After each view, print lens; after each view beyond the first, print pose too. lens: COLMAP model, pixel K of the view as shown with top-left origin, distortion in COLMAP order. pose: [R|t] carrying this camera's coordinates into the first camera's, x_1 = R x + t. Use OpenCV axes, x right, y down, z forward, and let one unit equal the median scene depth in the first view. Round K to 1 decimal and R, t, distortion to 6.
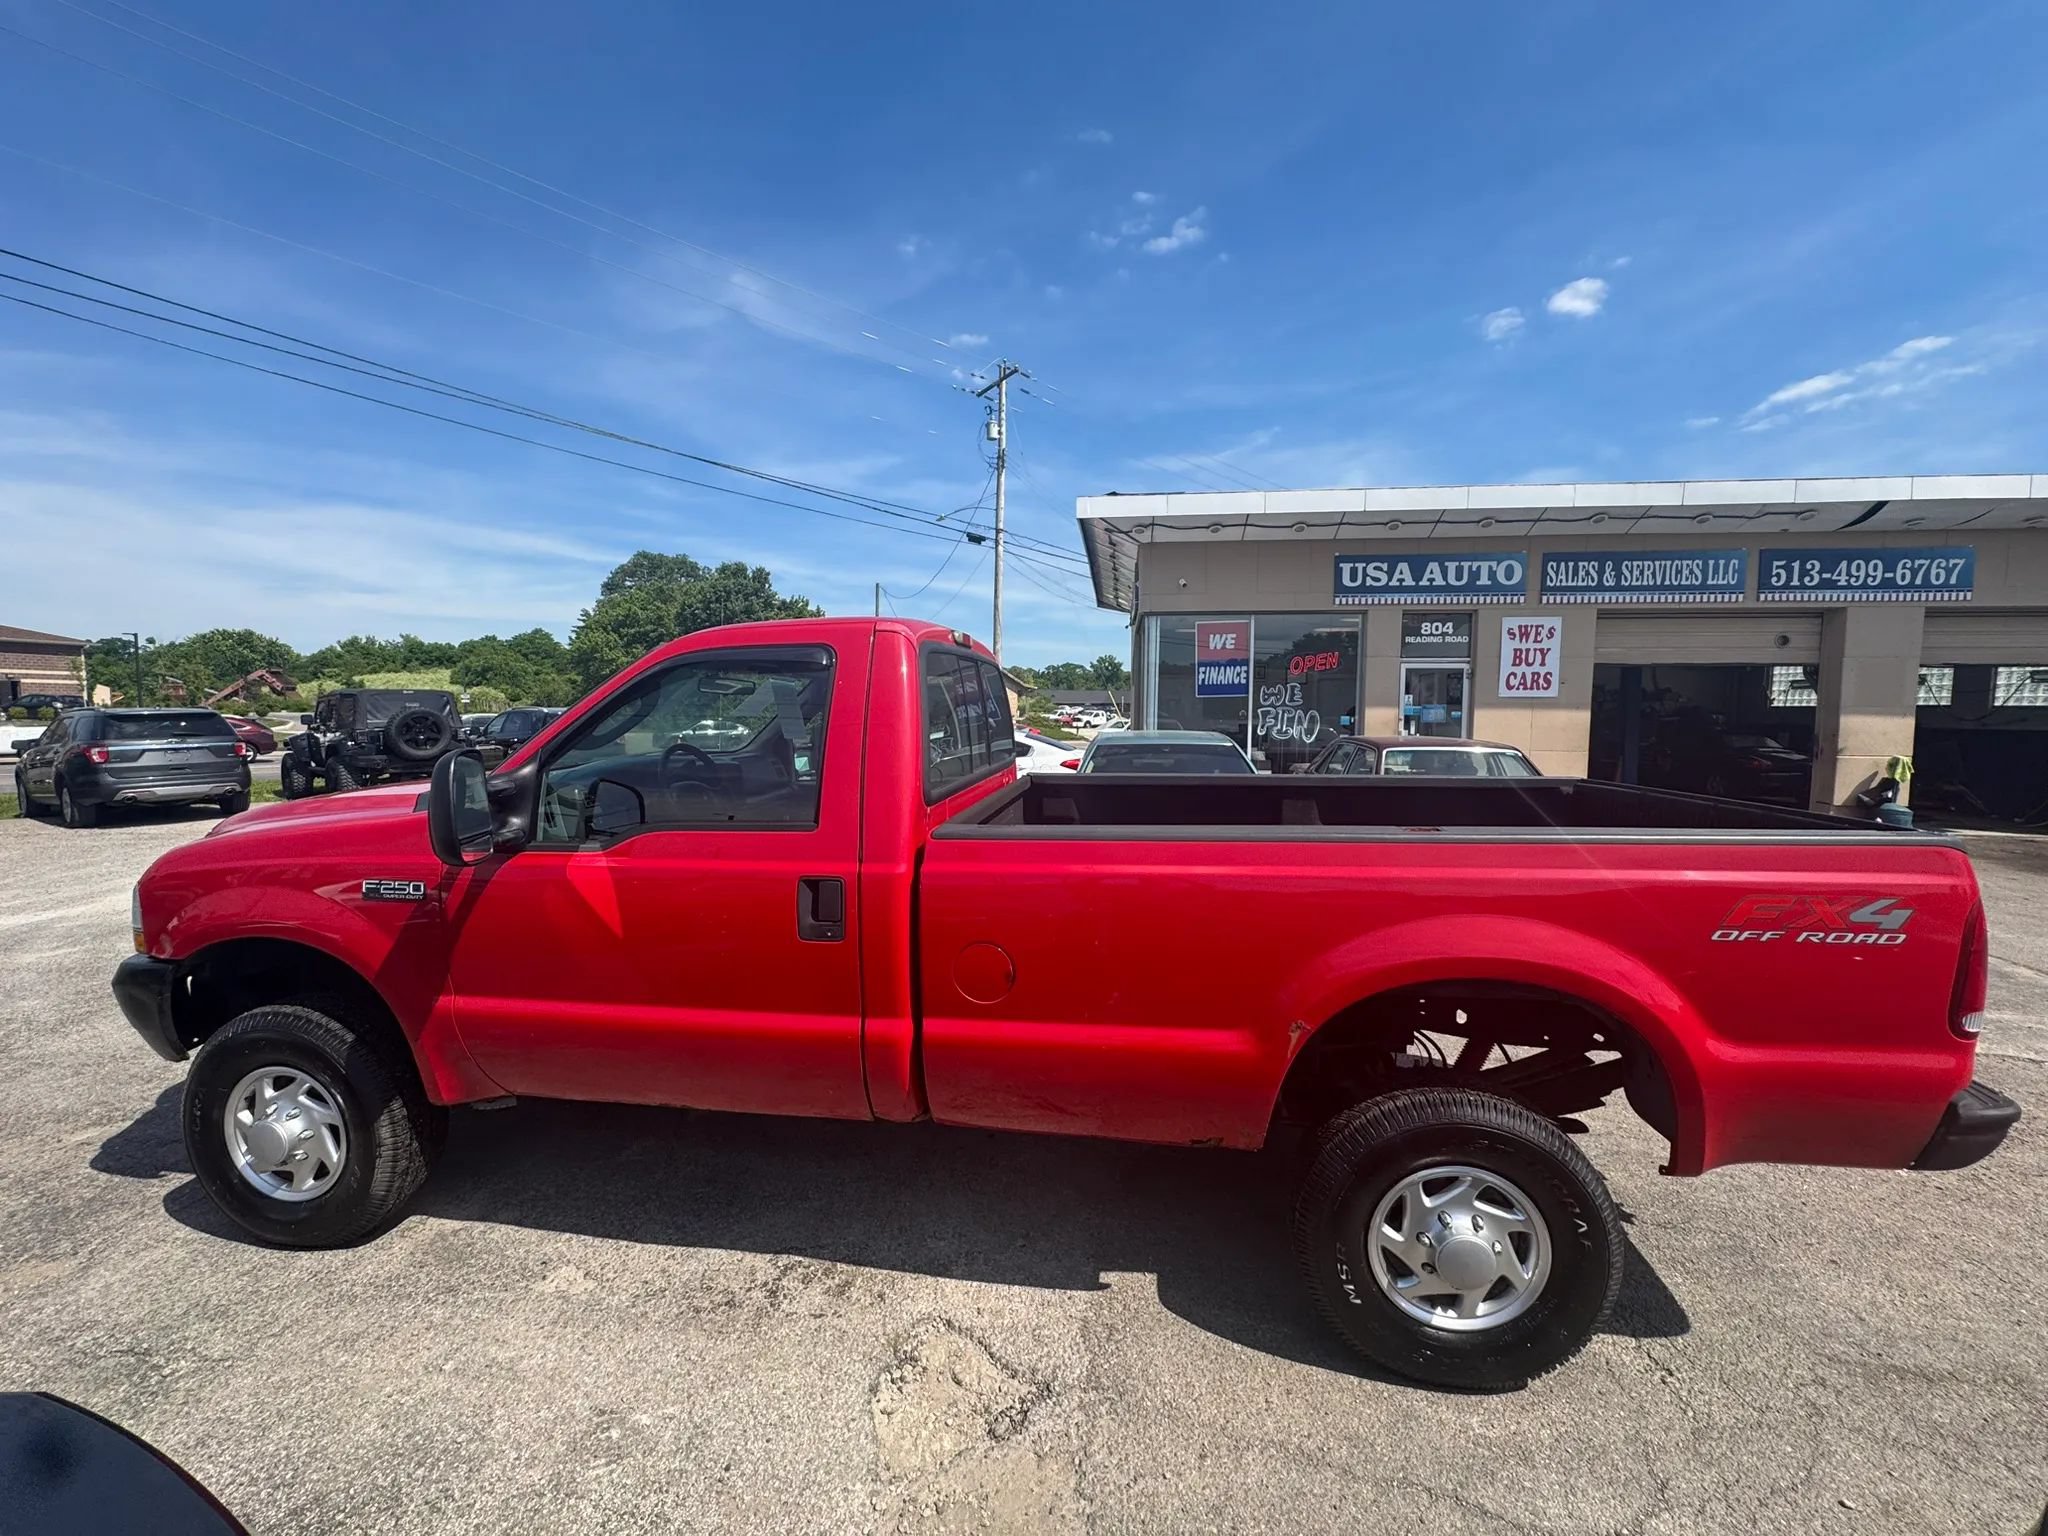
lens RADIAL K [[822.9, 0, 1024.0], [0, 822.9, 768.0], [0, 0, 1]] dist [-0.002548, -0.000233]
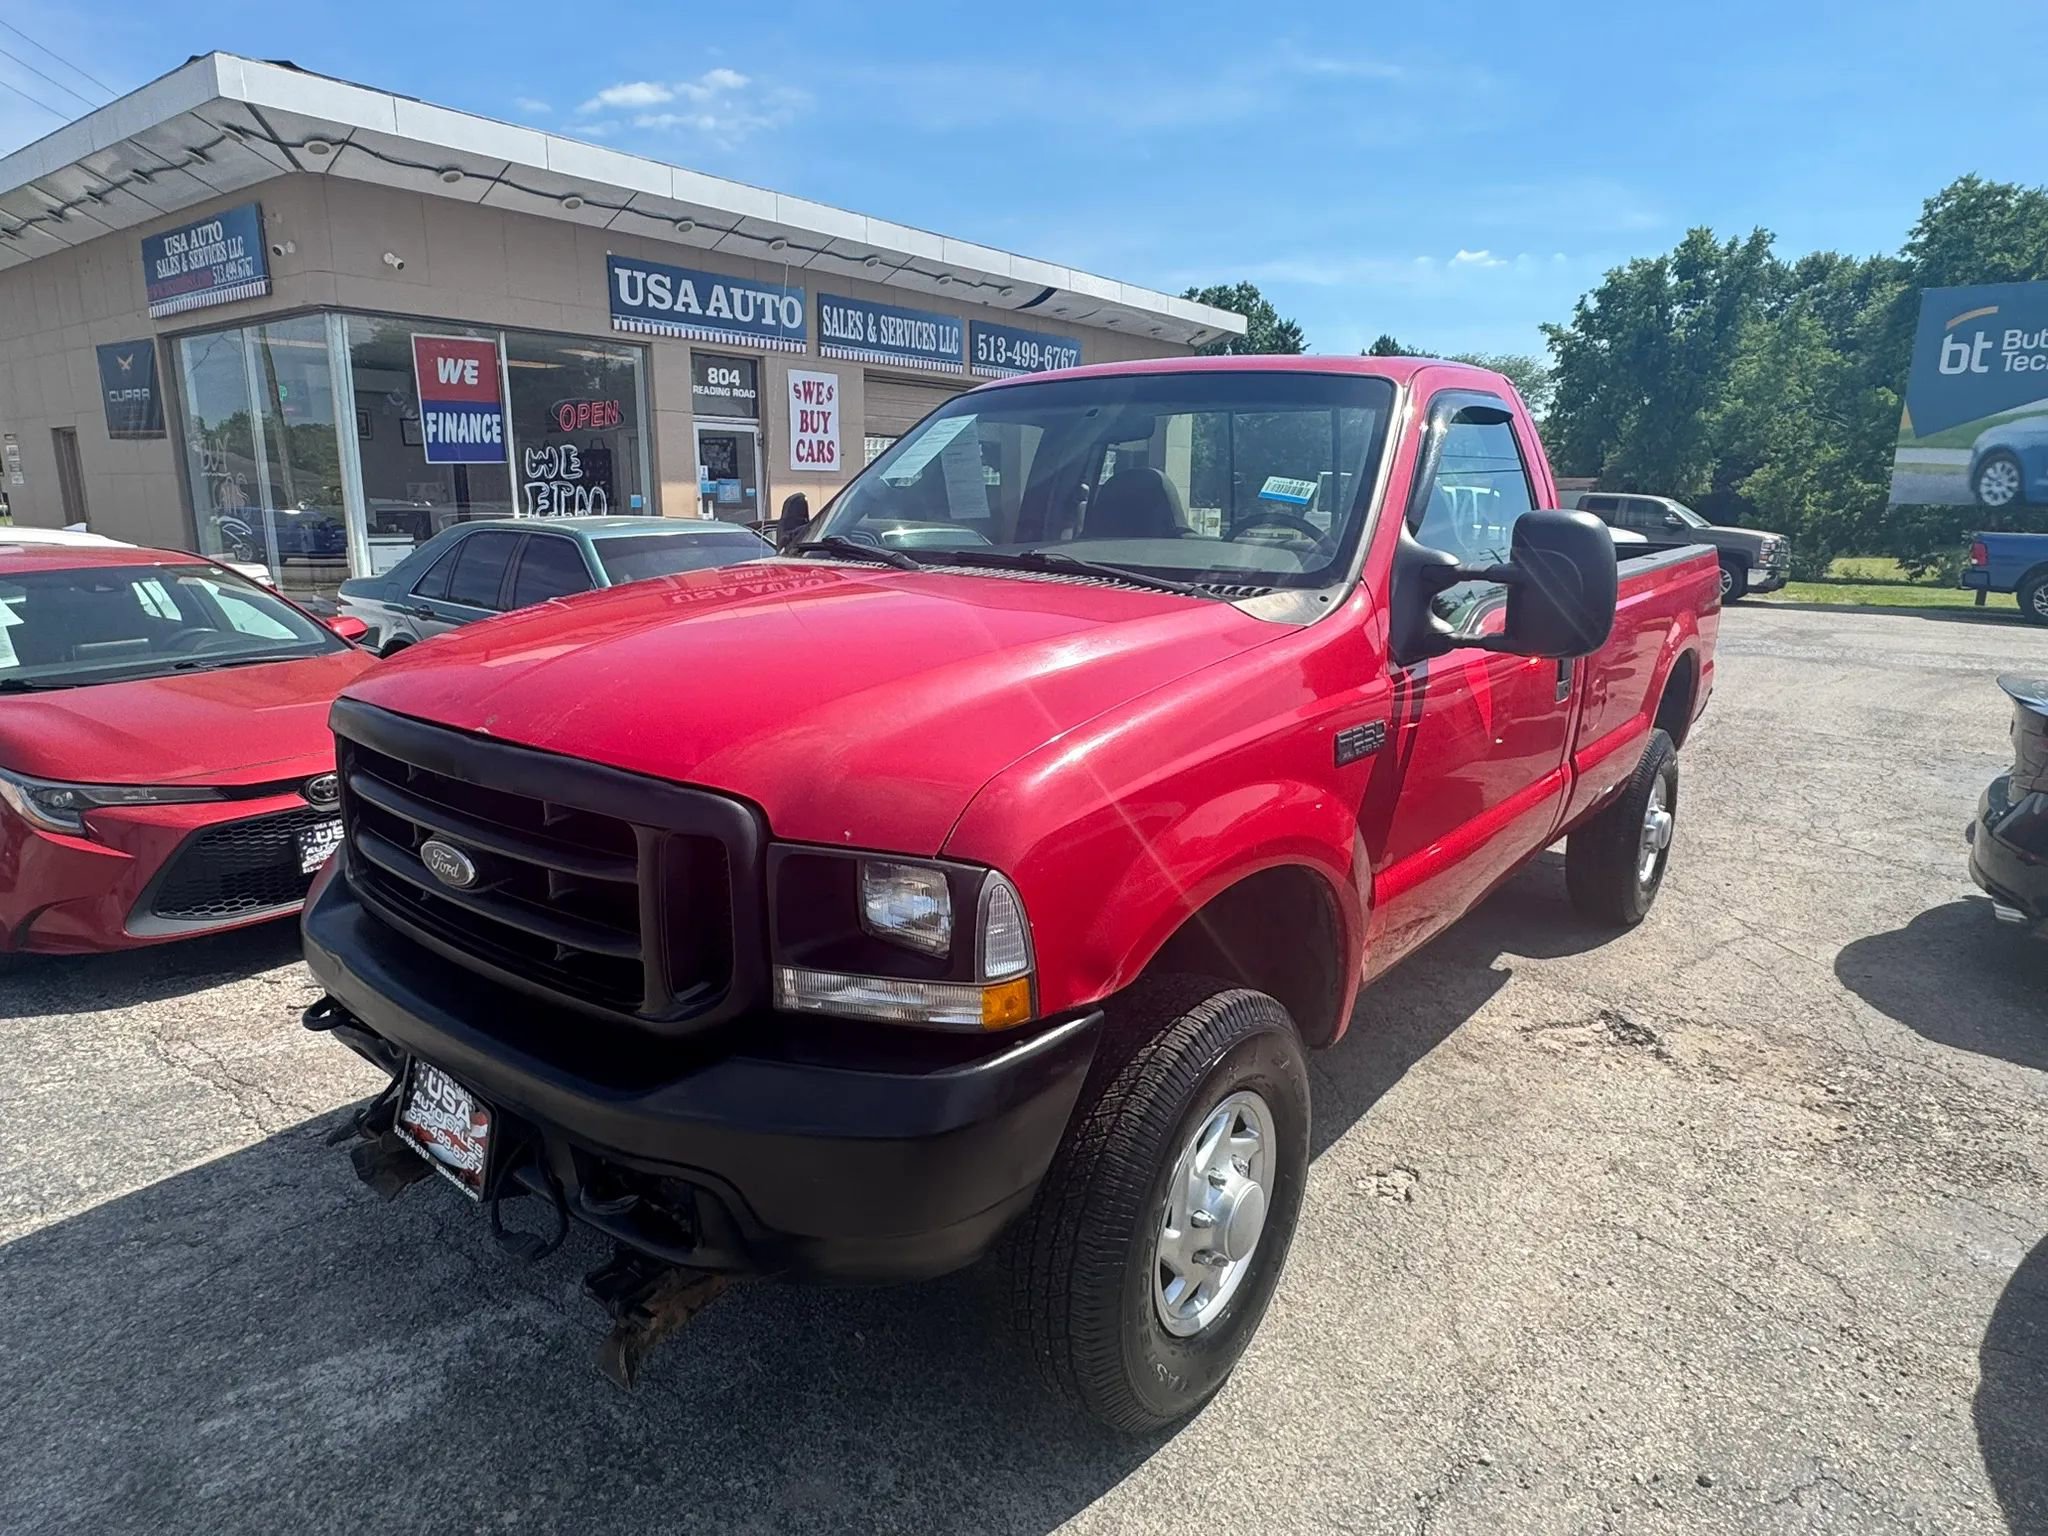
lens RADIAL K [[1252.1, 0, 1024.0], [0, 1252.1, 768.0], [0, 0, 1]] dist [-0.007251, -0.000118]
pose [[0.491052, -0.187516, 0.850709, -0.419415], [0.063737, 0.981674, 0.179592, -0.004795], [-0.868796, -0.033967, 0.494005, 0.177900]]
